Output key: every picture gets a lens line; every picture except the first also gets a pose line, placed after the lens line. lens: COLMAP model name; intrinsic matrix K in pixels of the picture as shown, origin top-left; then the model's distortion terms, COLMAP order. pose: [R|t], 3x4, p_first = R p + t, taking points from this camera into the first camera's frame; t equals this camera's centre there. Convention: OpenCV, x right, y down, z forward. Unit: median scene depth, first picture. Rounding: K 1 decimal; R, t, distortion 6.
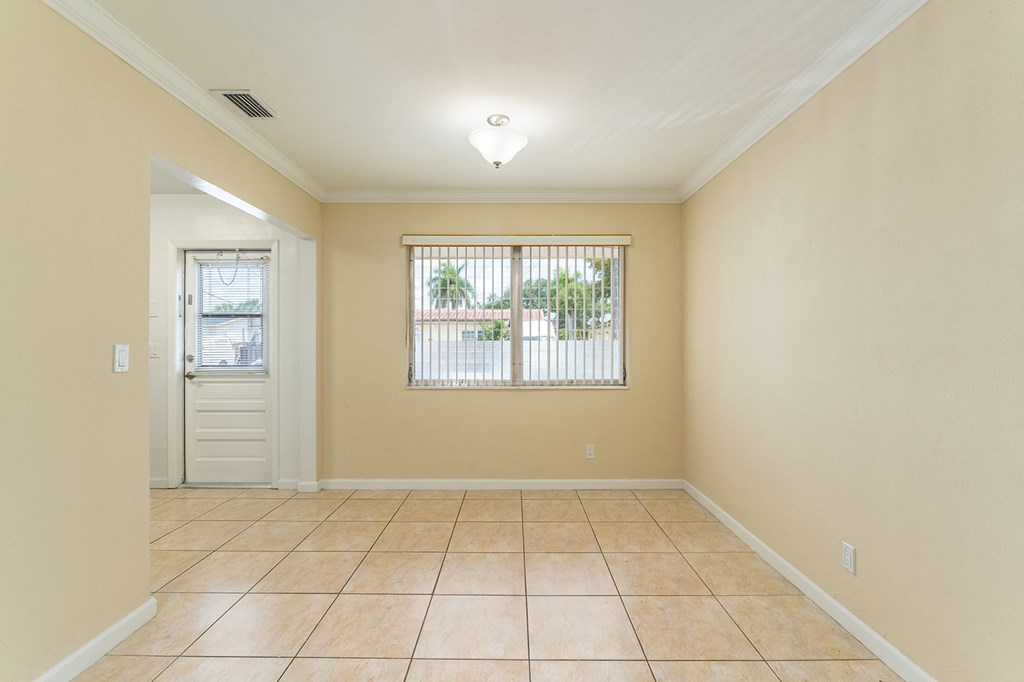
lens RADIAL K [[469.2, 0, 509.0], [0, 469.2, 344.5], [0, 0, 1]] dist [-0.000586, -0.000056]
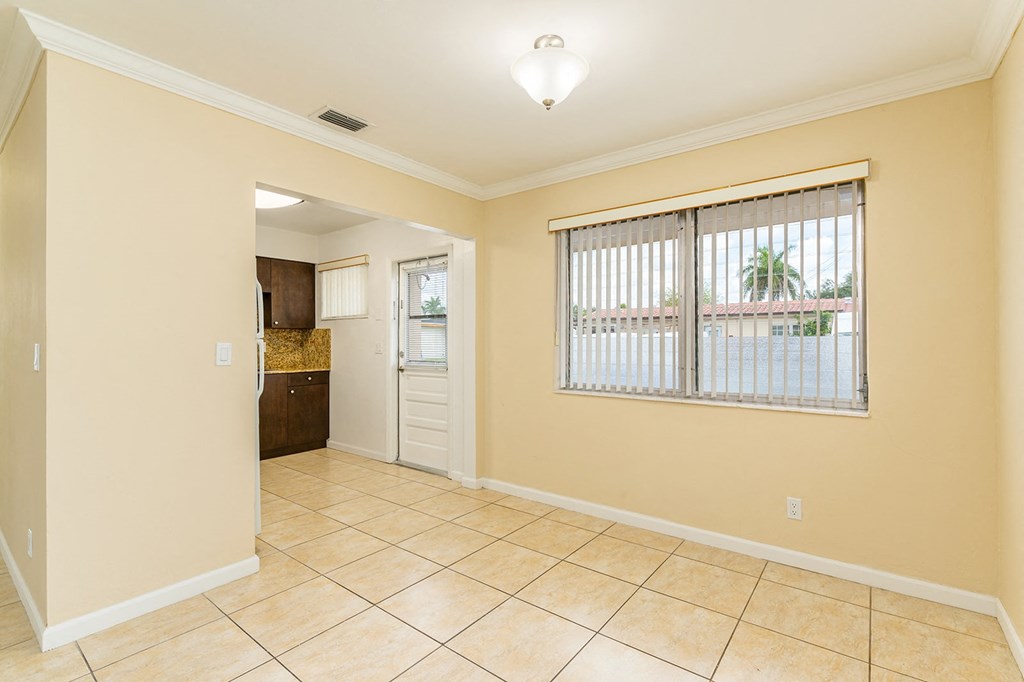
lens RADIAL K [[467.8, 0, 508.8], [0, 467.8, 341.1], [0, 0, 1]] dist [-0.001756, -0.000675]
pose [[0.790221, -0.001452, -0.612821, 0.256265], [0.000175, 0.999998, -0.002144, -0.001505], [0.612823, 0.001587, 0.790219, 0.245760]]
